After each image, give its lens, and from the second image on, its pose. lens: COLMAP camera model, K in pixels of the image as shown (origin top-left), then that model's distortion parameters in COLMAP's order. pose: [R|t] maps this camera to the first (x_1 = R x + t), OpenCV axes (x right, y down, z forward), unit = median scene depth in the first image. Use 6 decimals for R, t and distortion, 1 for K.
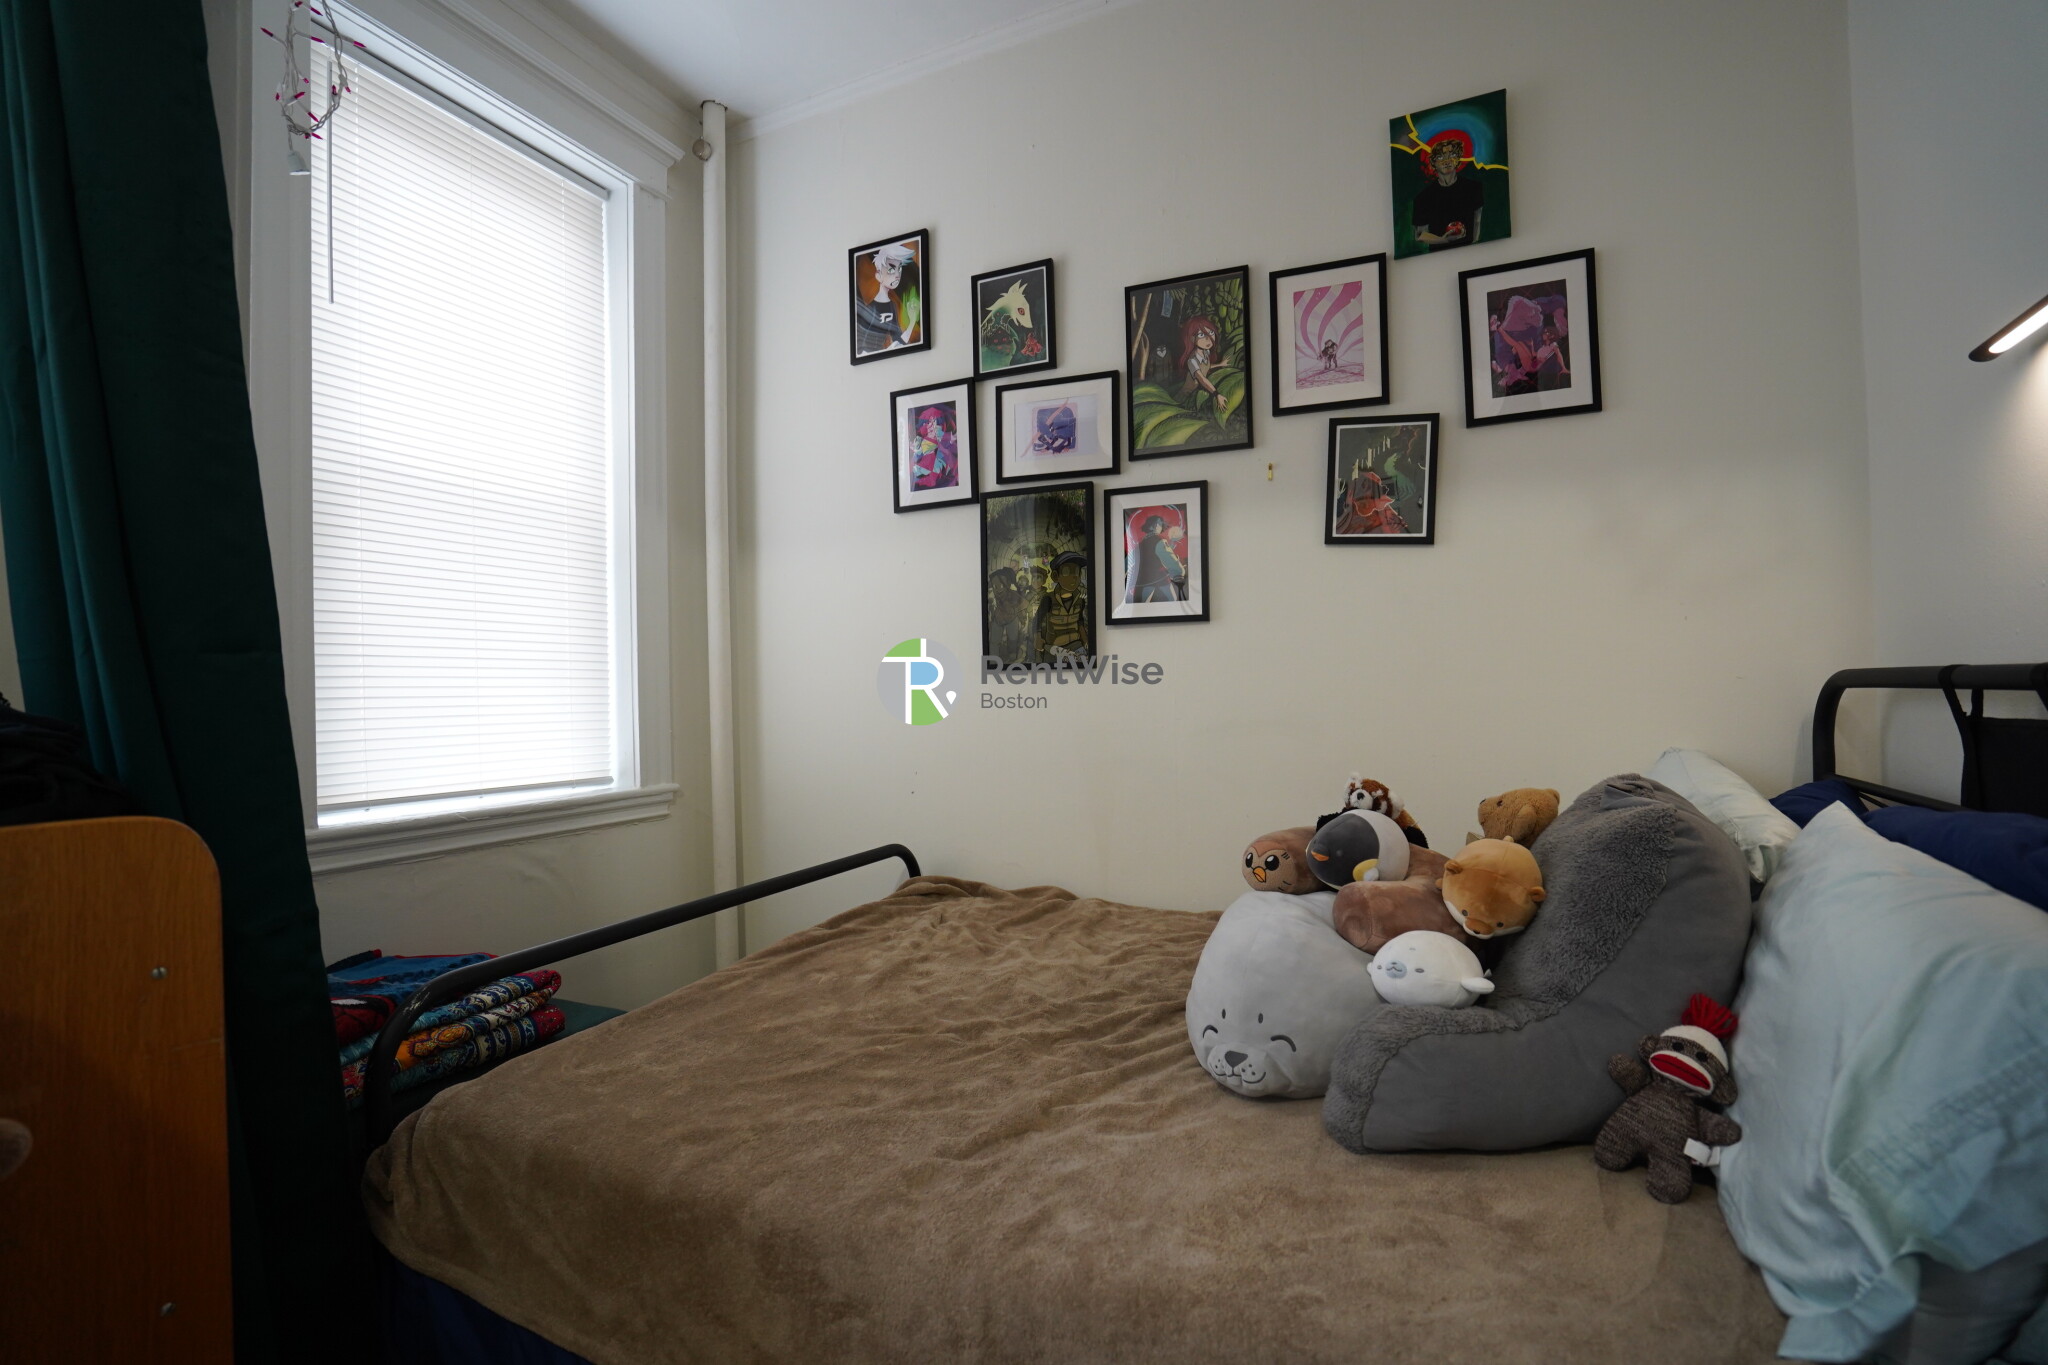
lens RADIAL K [[949.7, 0, 1024.2], [0, 949.7, 674.1], [0, 0, 1]] dist [-0.055850, 0.022968]
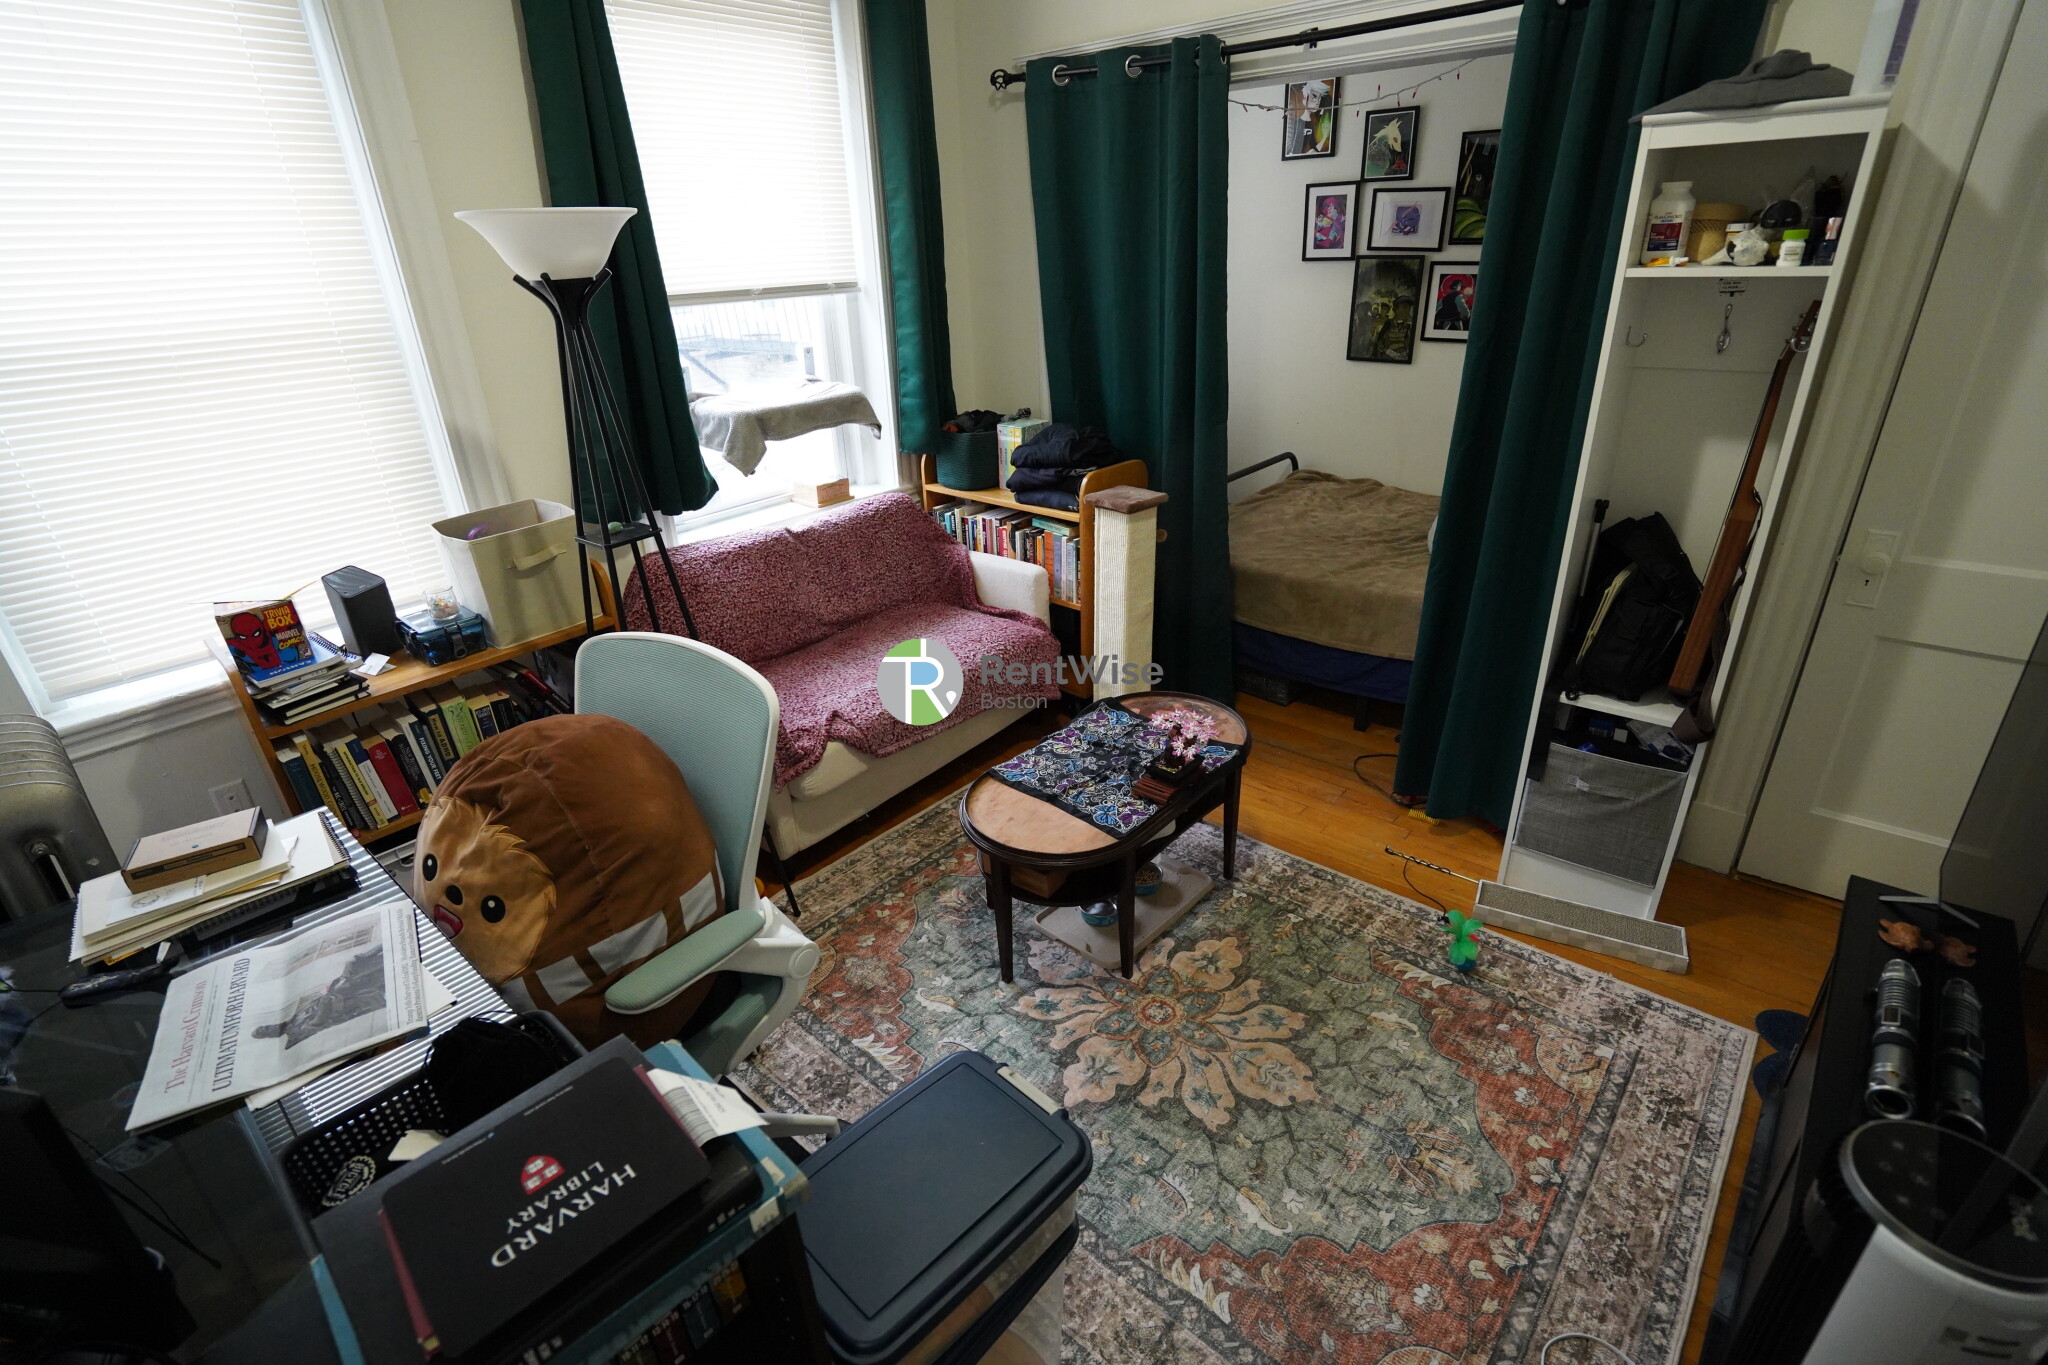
lens RADIAL K [[947.4, 0, 1015.1], [0, 947.4, 679.4], [0, 0, 1]] dist [-0.062358, 0.025371]
pose [[0.959151, 0.105178, -0.262616, -0.140682], [0.023728, 0.895135, 0.445163, -0.322183], [0.281899, -0.433210, 0.856074, -1.182978]]
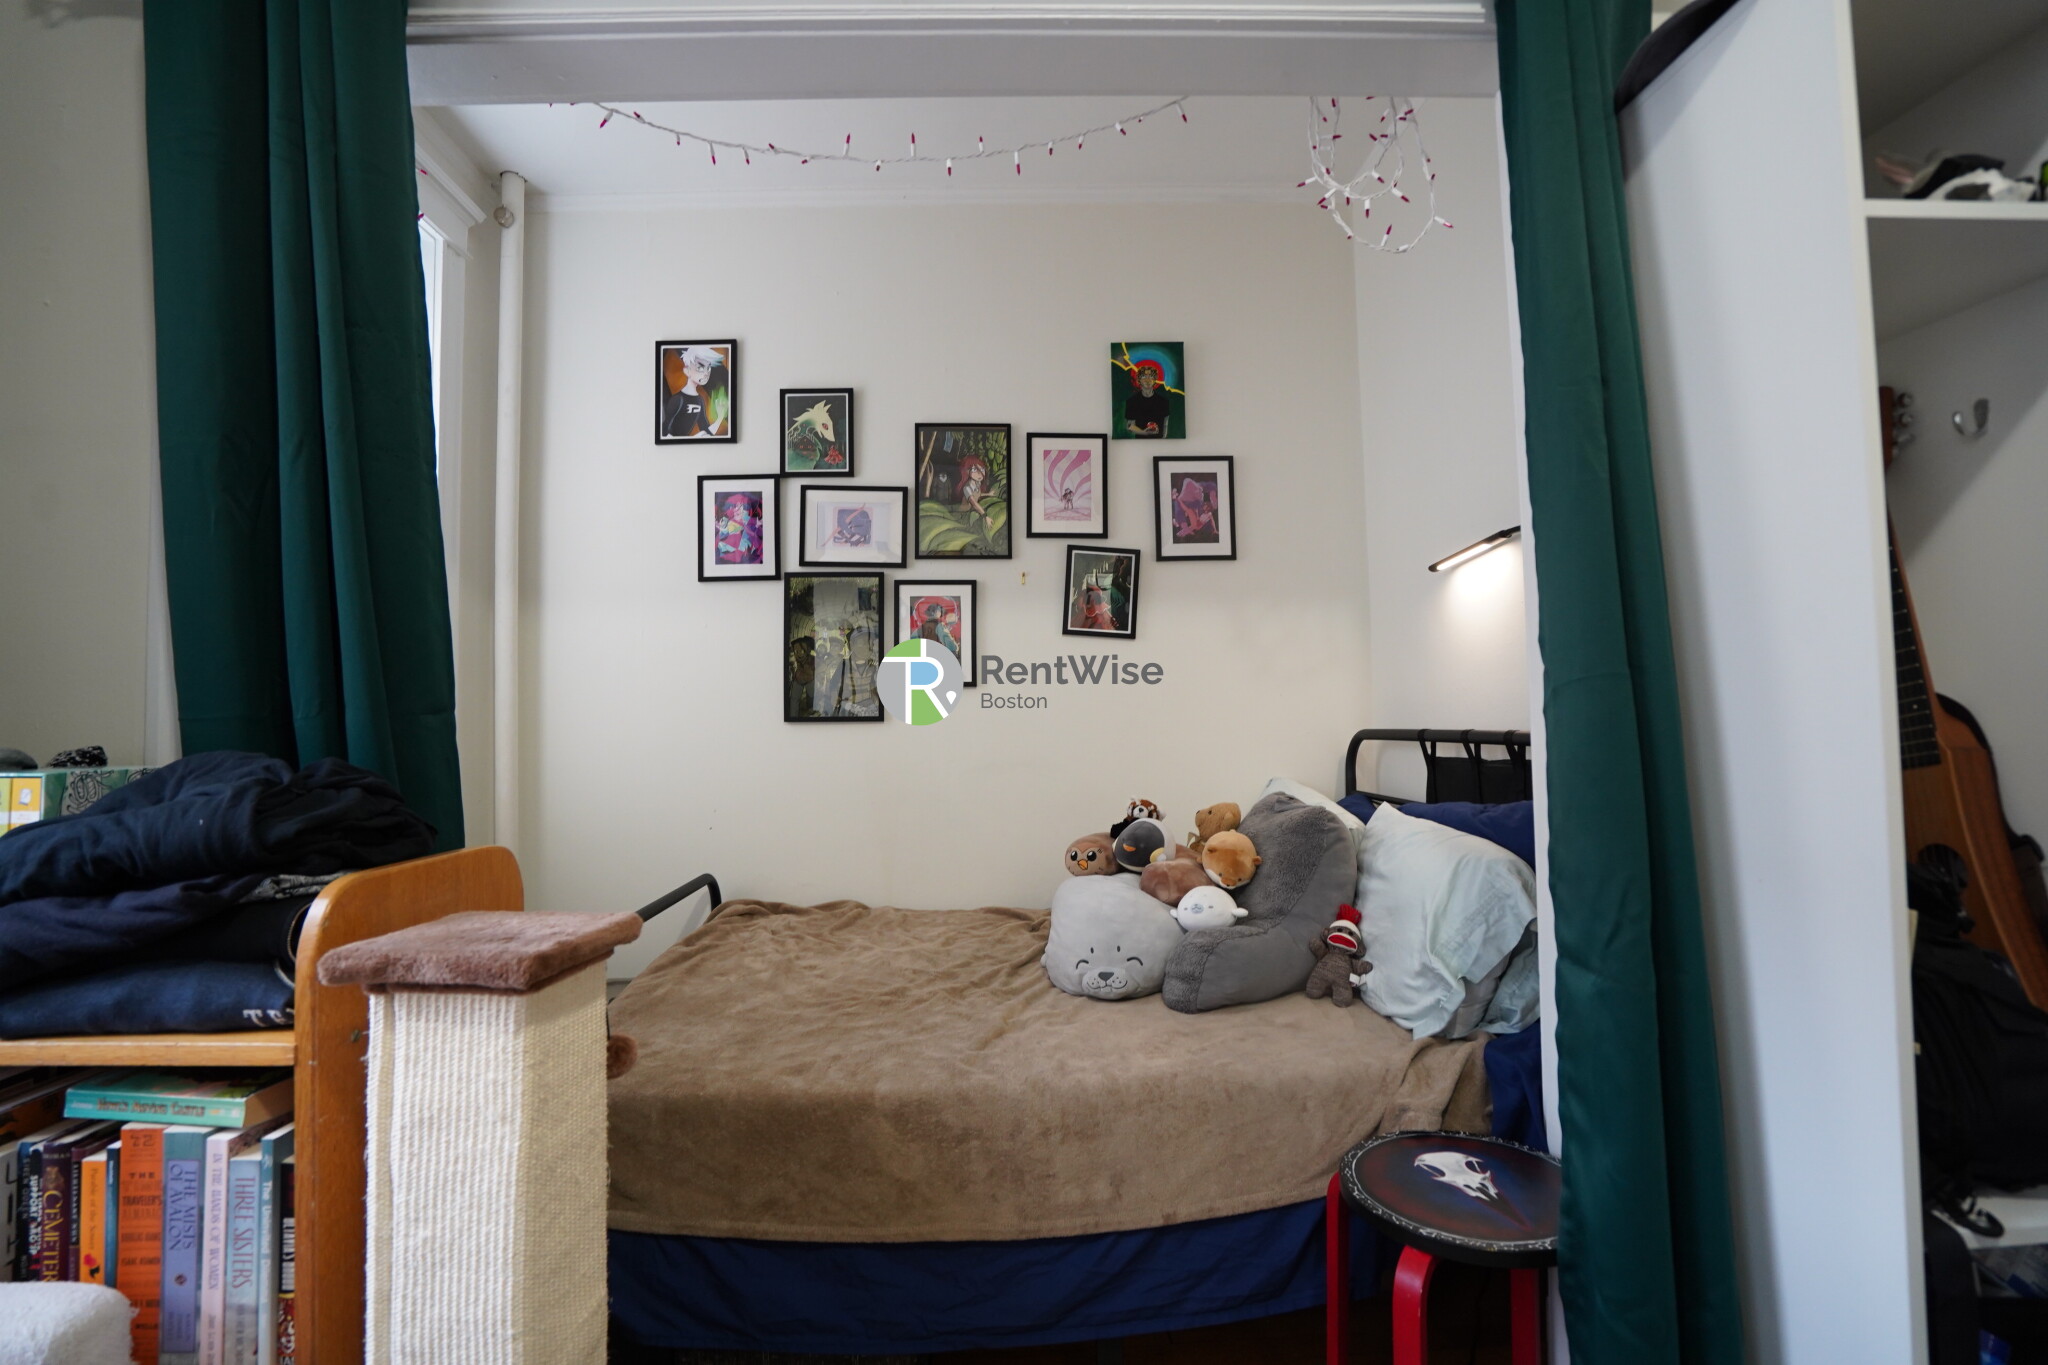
lens RADIAL K [[947.4, 0, 1015.1], [0, 947.4, 679.4], [0, 0, 1]] dist [-0.062358, 0.025371]
pose [[0.892590, 0.028114, 0.449991, -0.378532], [-0.010885, 0.999107, -0.040829, -0.014127], [-0.450737, 0.031545, 0.892099, -0.215040]]
